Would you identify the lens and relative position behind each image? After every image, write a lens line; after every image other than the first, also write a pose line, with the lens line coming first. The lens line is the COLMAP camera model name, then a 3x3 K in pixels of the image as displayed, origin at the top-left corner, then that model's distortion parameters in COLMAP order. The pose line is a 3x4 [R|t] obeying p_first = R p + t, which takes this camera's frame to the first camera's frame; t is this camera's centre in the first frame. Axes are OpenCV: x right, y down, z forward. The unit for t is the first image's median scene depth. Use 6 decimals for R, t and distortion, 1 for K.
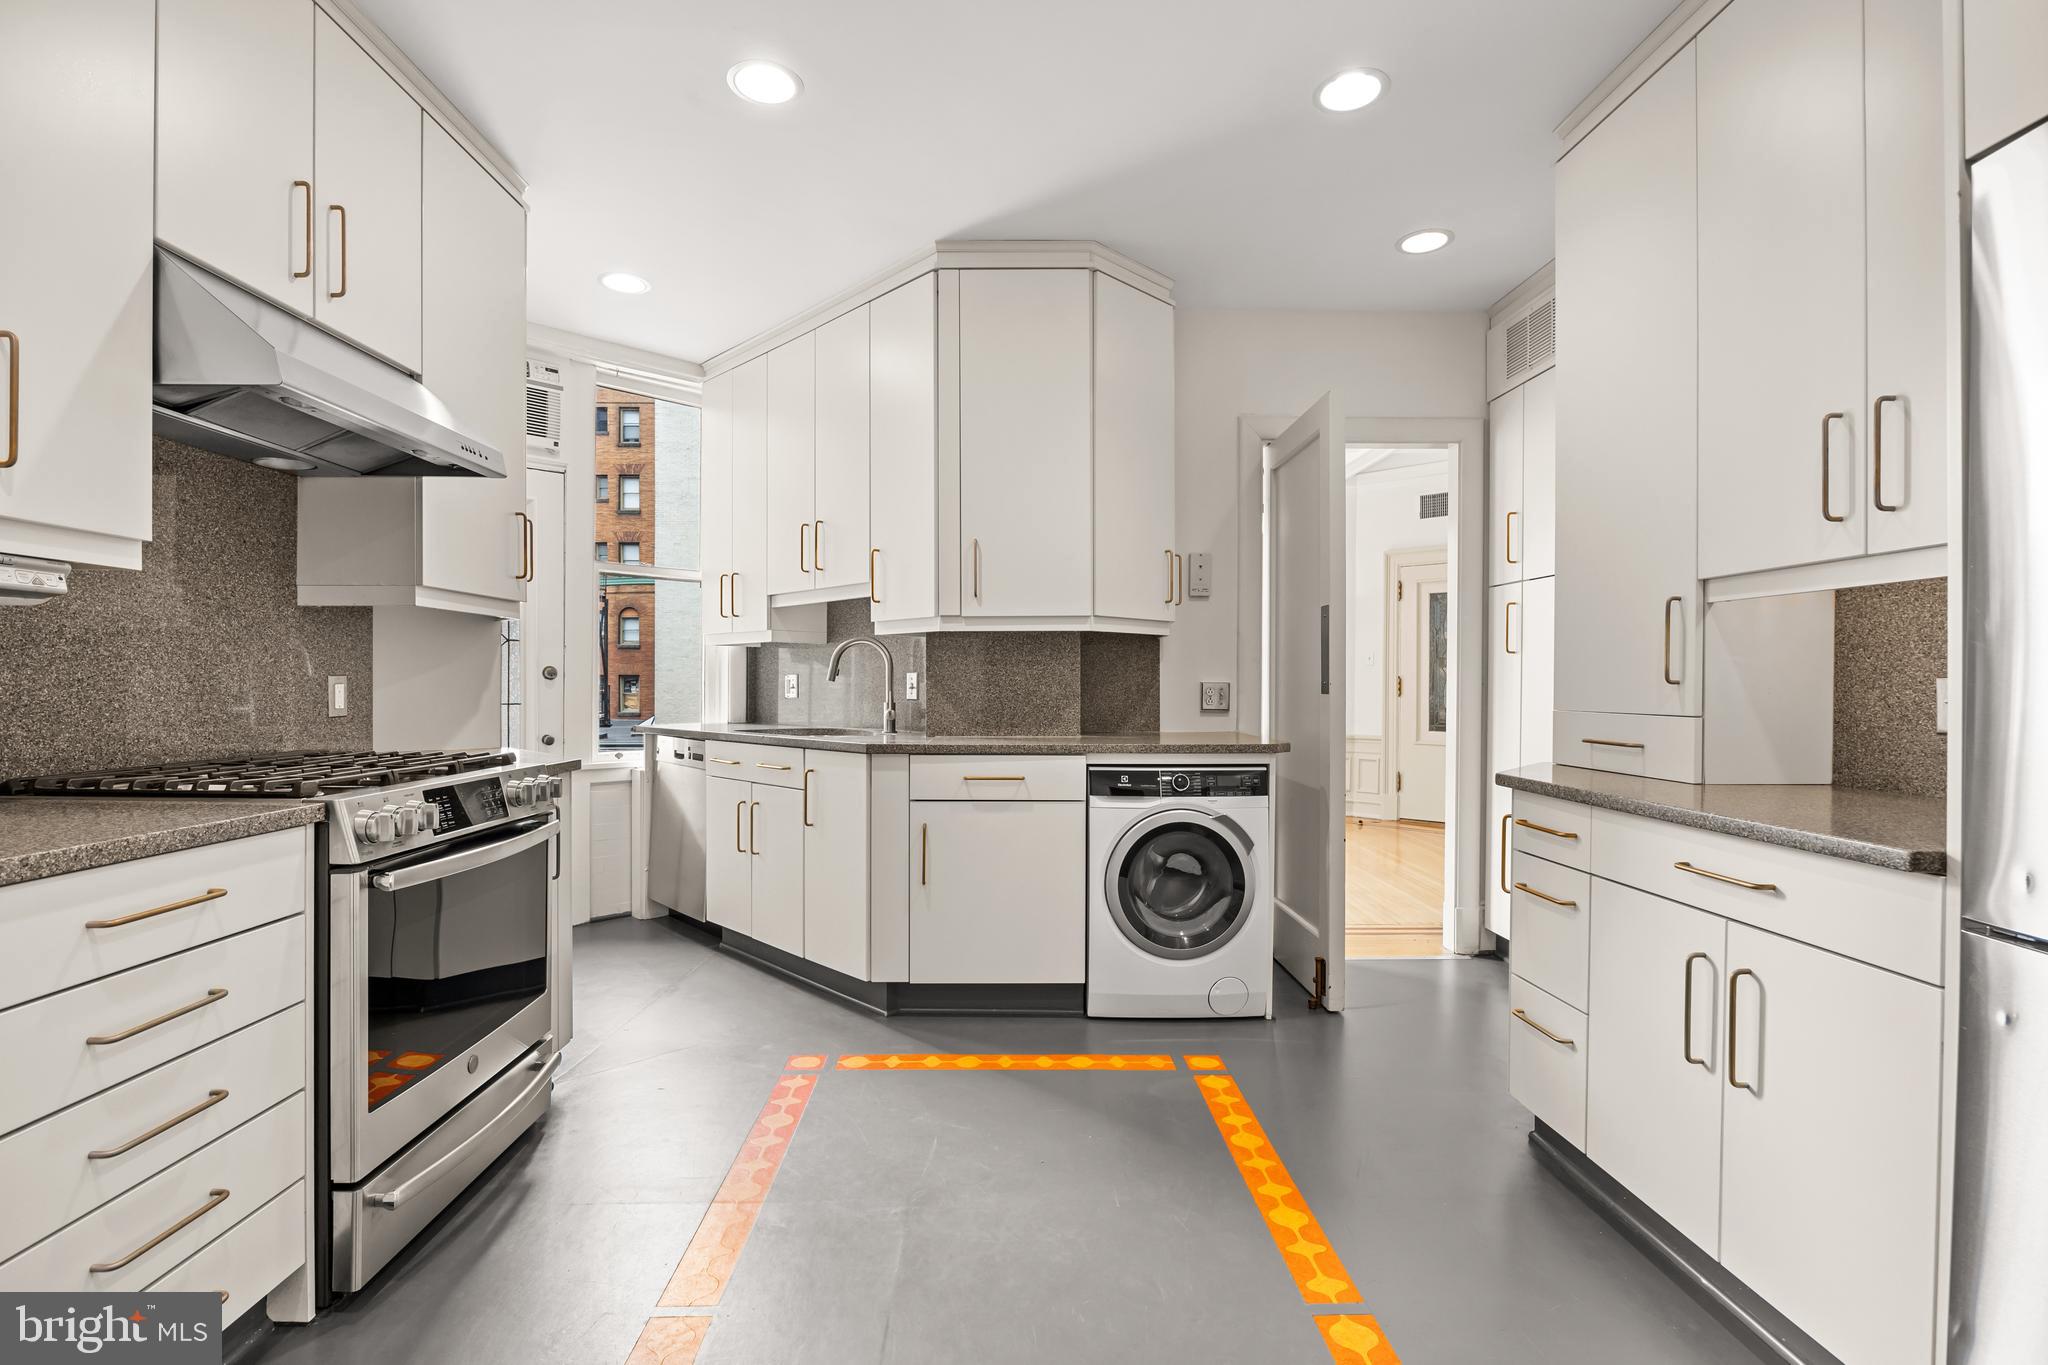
lens RADIAL K [[938.5, 0, 1004.0], [0, 938.5, 690.6], [0, 0, 1]] dist [-0.002412, -0.000403]
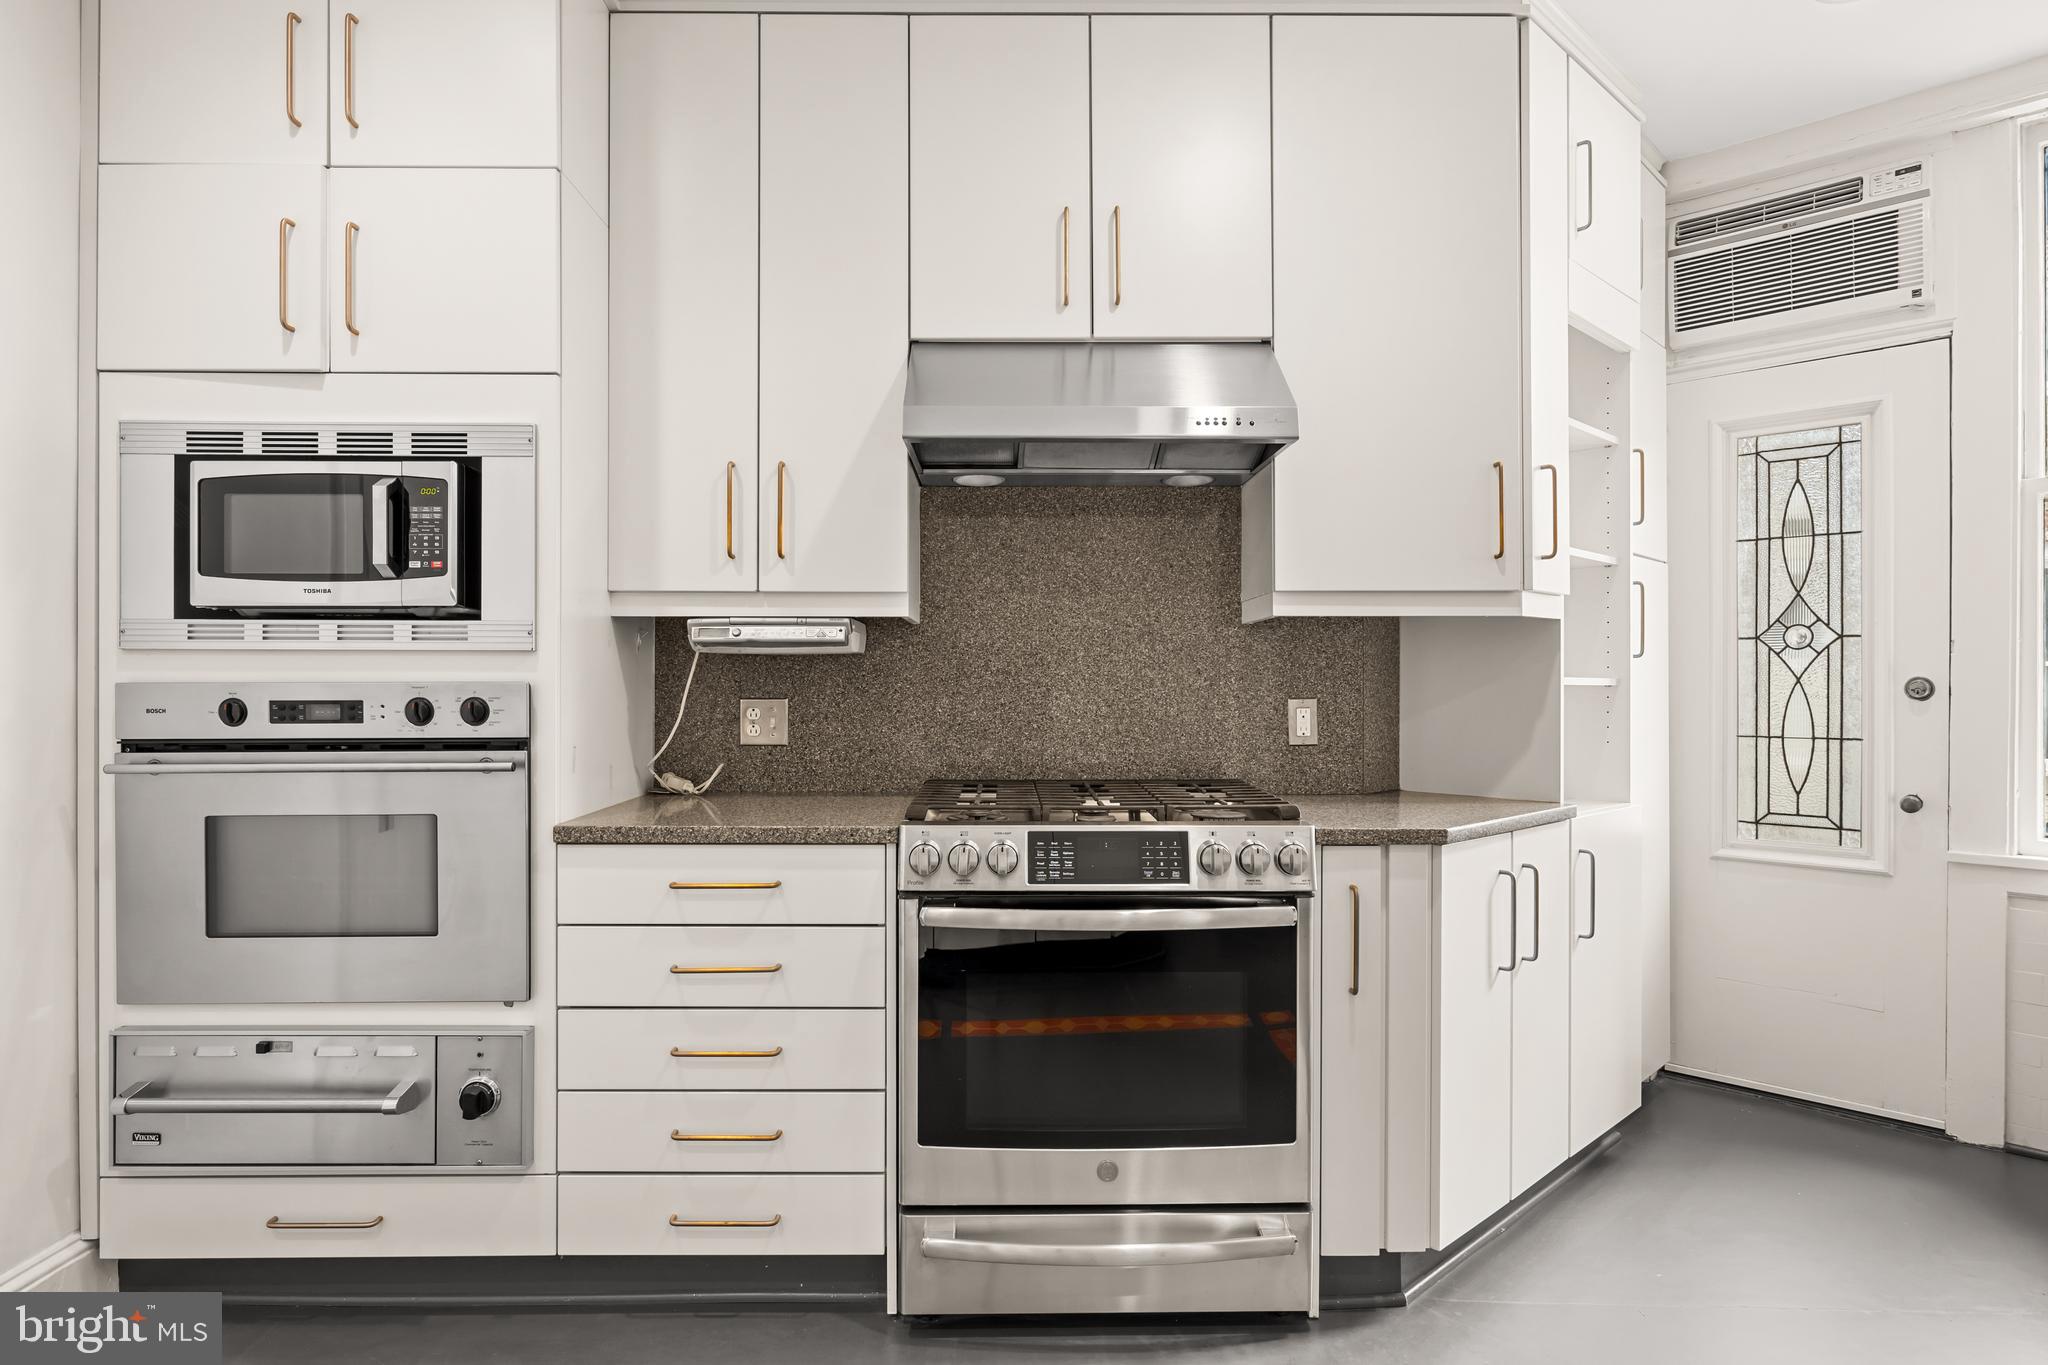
lens RADIAL K [[1128.6, 0, 1031.1], [0, 1128.6, 682.6], [0, 0, 1]] dist [-0.005044, -0.000732]
pose [[0.003319, -0.006802, -0.999971, 0.431613], [-0.008711, 0.999939, -0.006831, -0.026762], [0.999957, 0.008734, 0.003259, 0.922116]]
